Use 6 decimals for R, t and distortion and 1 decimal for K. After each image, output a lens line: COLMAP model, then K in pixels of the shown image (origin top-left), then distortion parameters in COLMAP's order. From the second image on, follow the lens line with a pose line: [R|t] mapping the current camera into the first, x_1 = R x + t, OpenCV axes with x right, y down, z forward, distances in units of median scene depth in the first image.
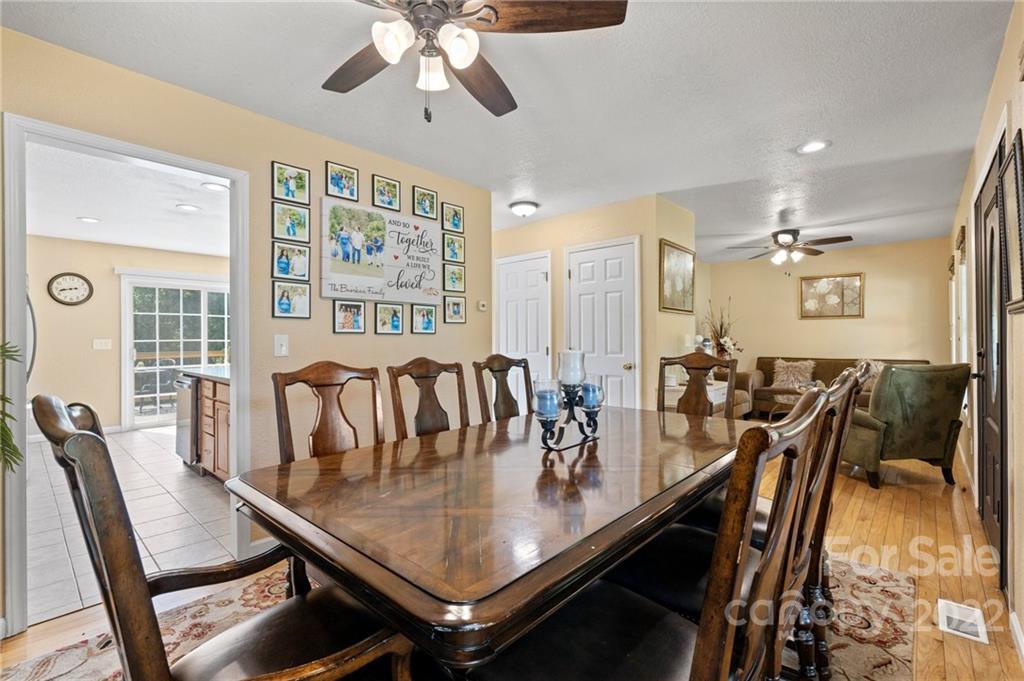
lens RADIAL K [[455.4, 0, 516.7], [0, 455.4, 336.7], [0, 0, 1]] dist [0.001179, 0.000571]
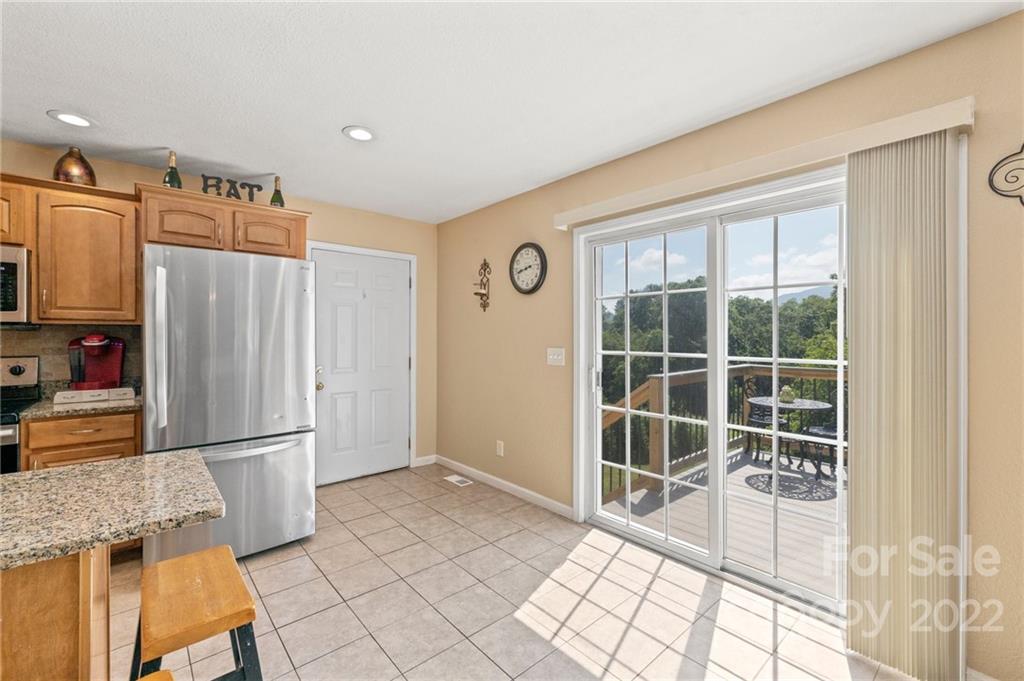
lens RADIAL K [[434.5, 0, 513.4], [0, 434.5, 337.4], [0, 0, 1]] dist [0.004119, 0.000032]
pose [[-0.110422, 0.004488, -0.993875, -0.346957], [0.007317, 0.999966, 0.003703, -0.009849], [0.993858, -0.006864, -0.110451, 0.981805]]
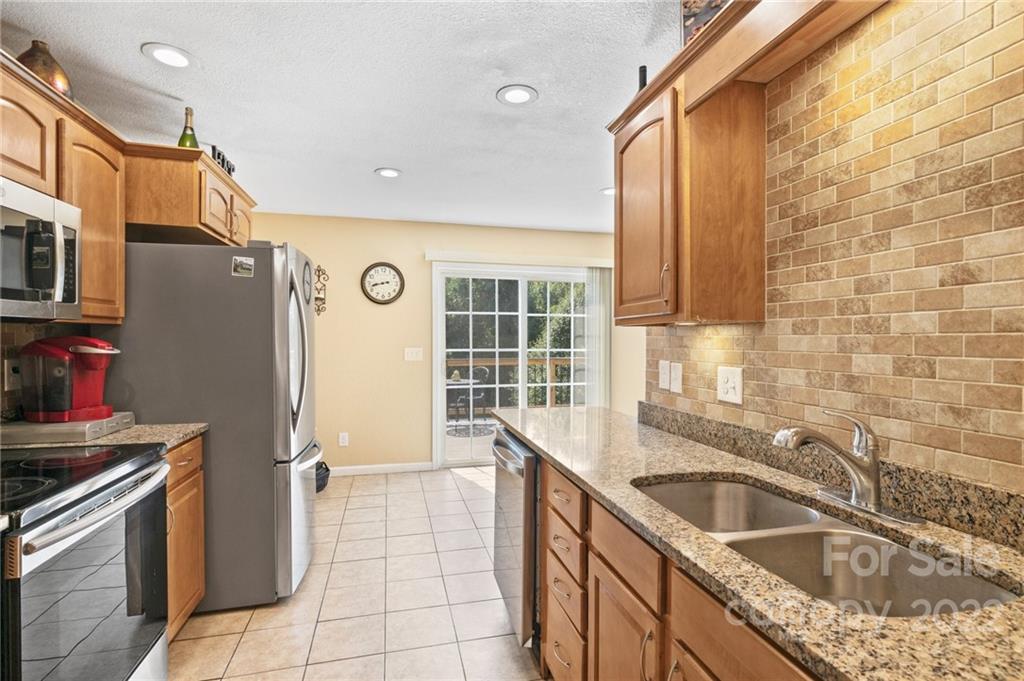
lens RADIAL K [[484.9, 0, 508.6], [0, 484.9, 342.7], [0, 0, 1]] dist [0.001209, 0.000060]
pose [[0.828088, 0.013261, -0.560442, -0.313388], [-0.003193, 0.999816, 0.018940, -0.018295], [0.560590, -0.013894, 0.827977, 0.406428]]
